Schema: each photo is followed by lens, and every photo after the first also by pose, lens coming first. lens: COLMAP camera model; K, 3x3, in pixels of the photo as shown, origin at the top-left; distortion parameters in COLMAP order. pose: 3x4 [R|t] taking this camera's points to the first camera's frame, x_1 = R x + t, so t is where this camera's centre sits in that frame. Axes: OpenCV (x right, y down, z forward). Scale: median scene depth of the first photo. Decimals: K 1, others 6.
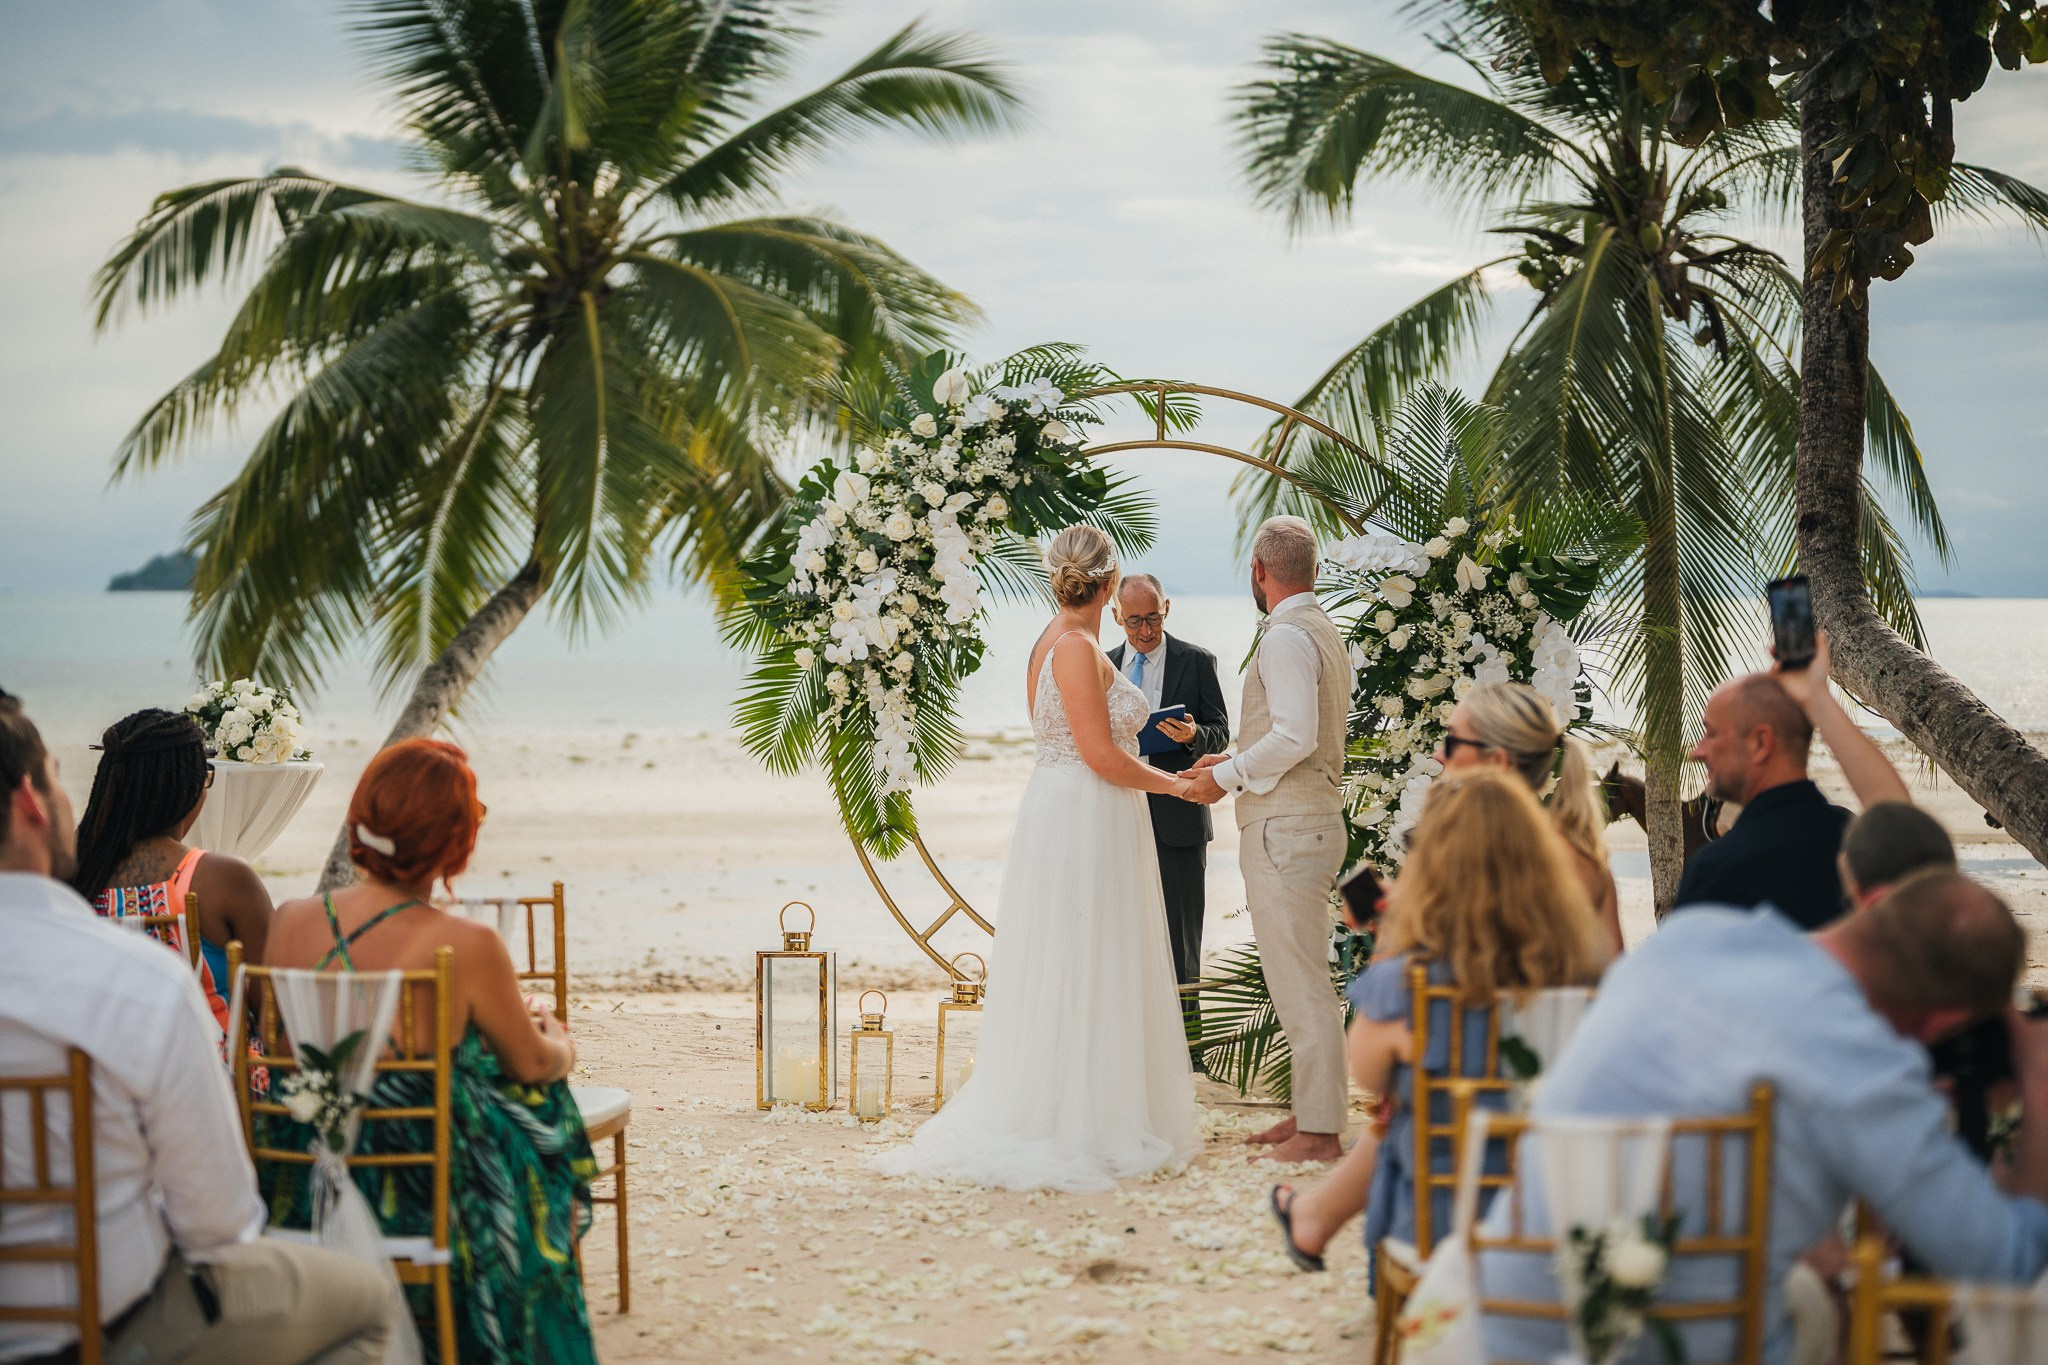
lens RADIAL K [[2891.6, 0, 1024.0], [0, 2891.6, 682.5], [0, 0, 1]] dist [0.012650, 0.044254]
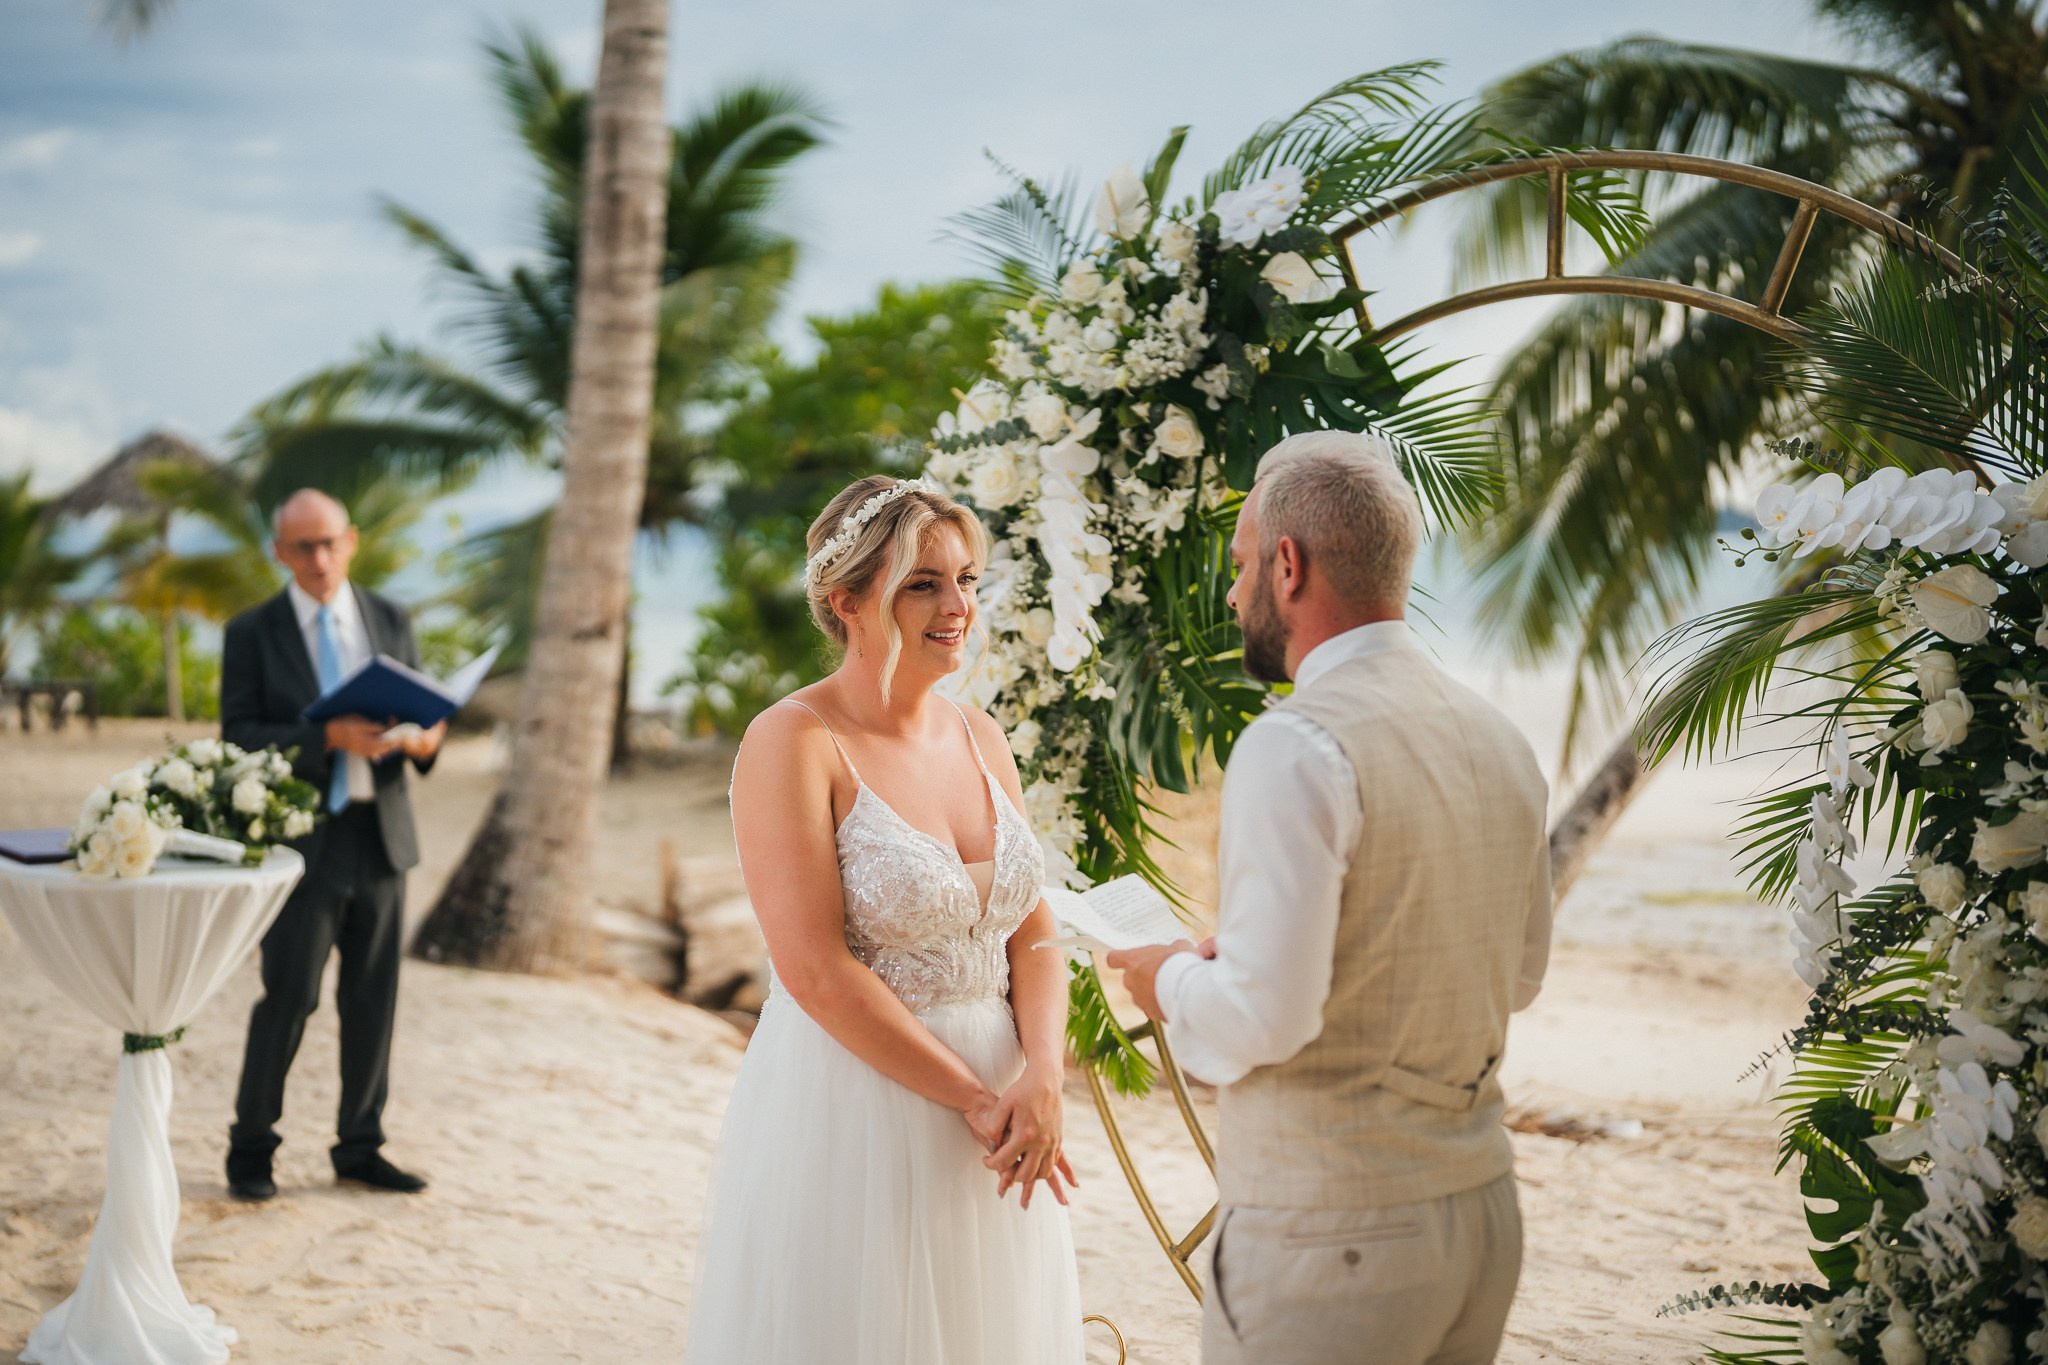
lens RADIAL K [[3001.8, 0, 1003.6], [0, 3001.8, 678.8], [0, 0, 1]] dist [-0.001179, 0.064075]
pose [[0.746447, 0.014792, -0.665280, 0.309888], [-0.010201, 0.999890, 0.010786, -0.023642], [0.665367, -0.001265, 0.746516, 0.587101]]
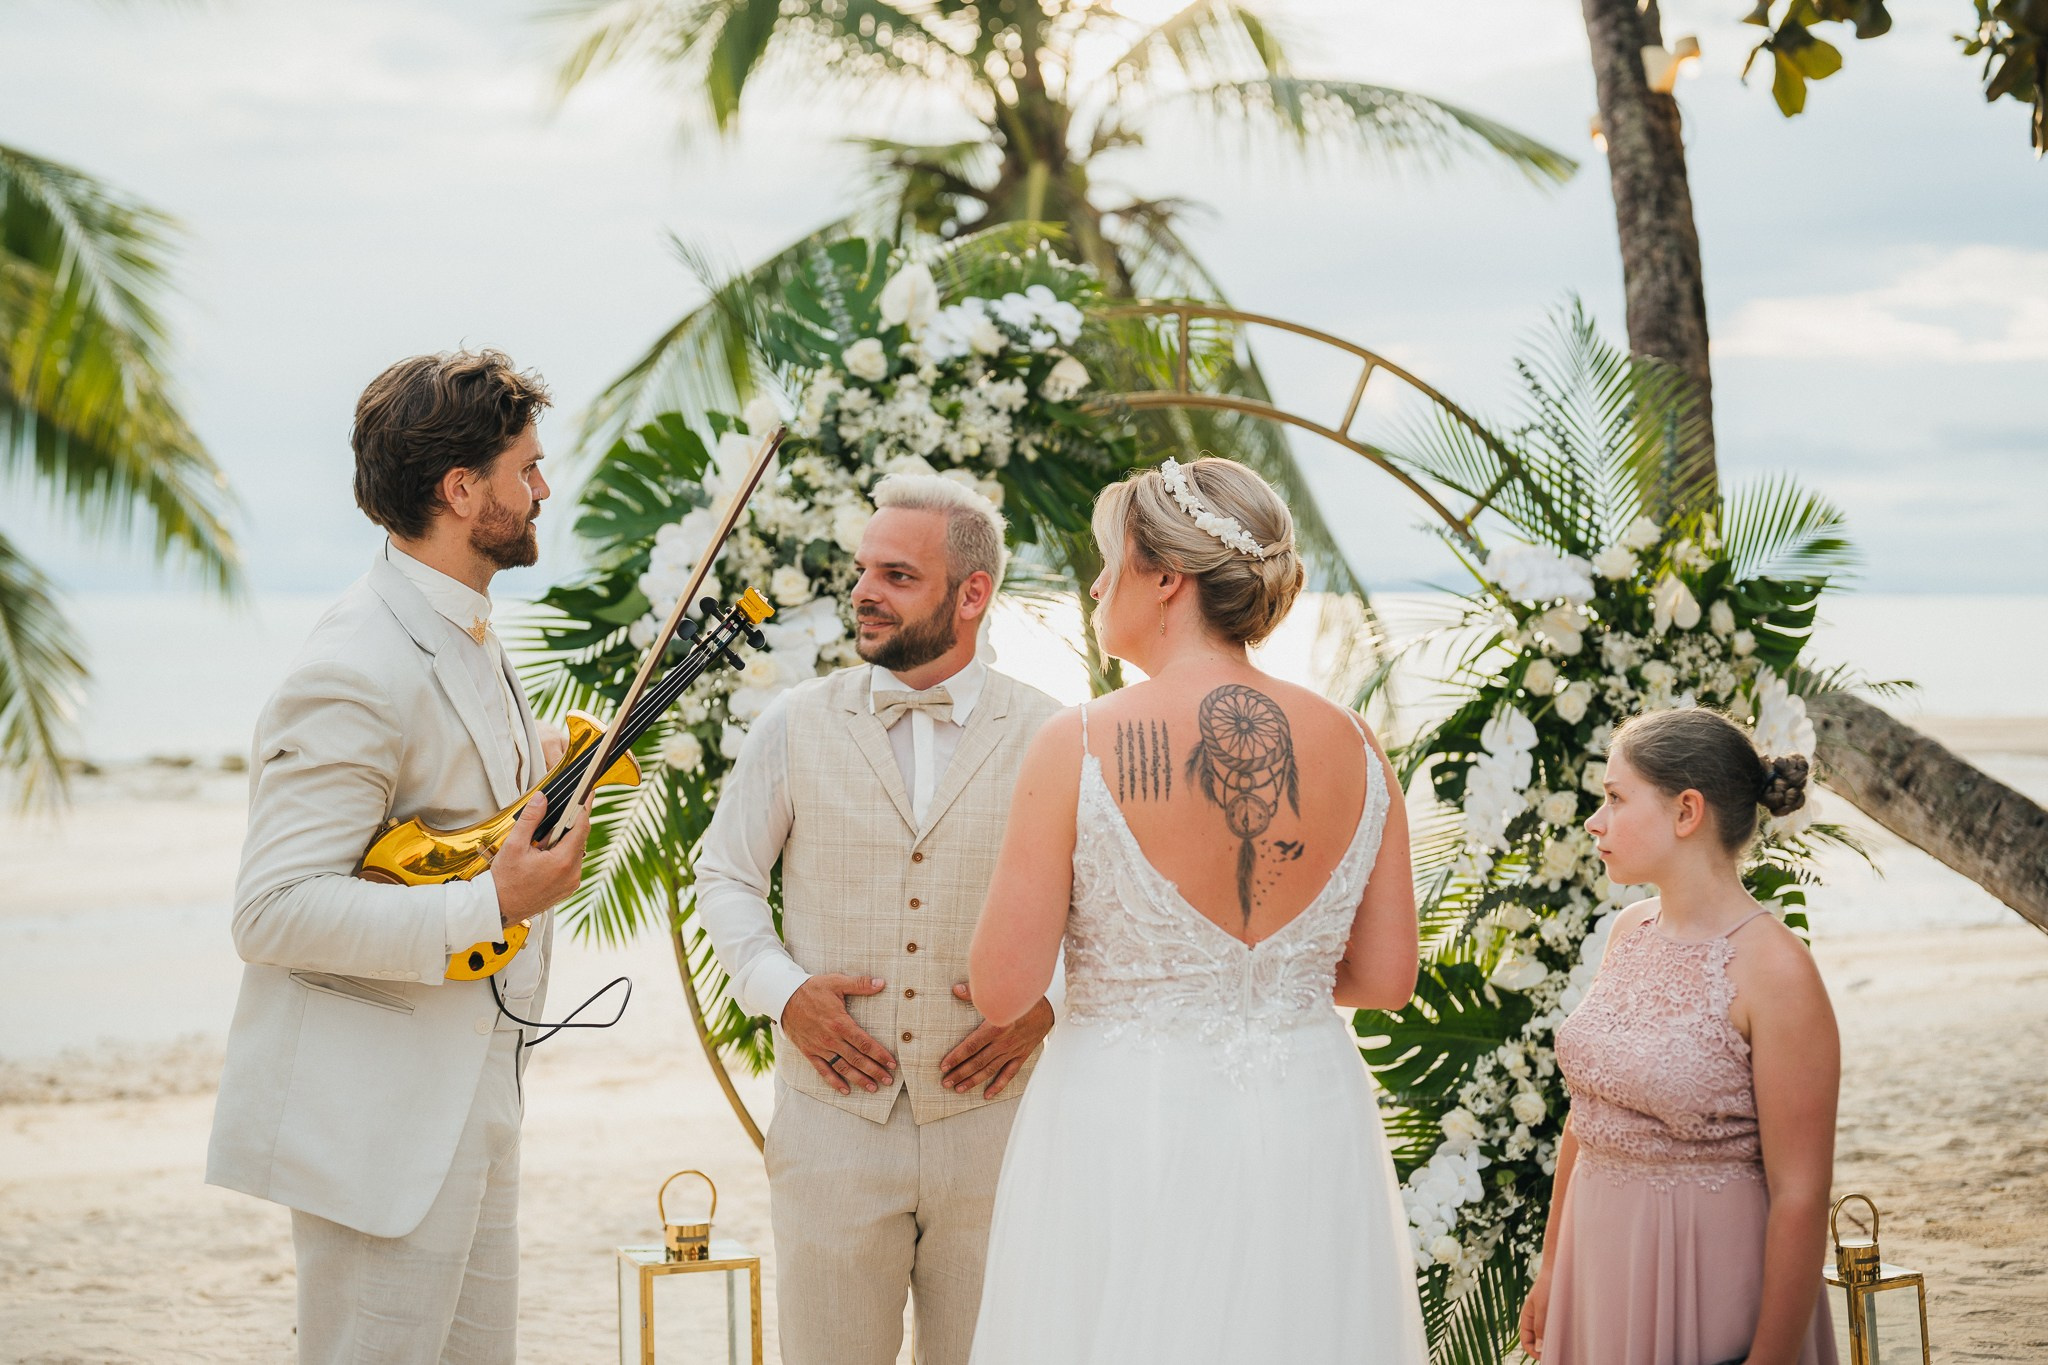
lens RADIAL K [[2977.9, 0, 951.4], [0, 2977.9, 683.3], [0, 0, 1]] dist [0.023244, 0.020824]
pose [[0.932229, -0.013572, 0.361613, -0.241122], [0.013908, 0.999902, 0.001673, -0.022345], [-0.361600, 0.003470, 0.932327, 0.415741]]
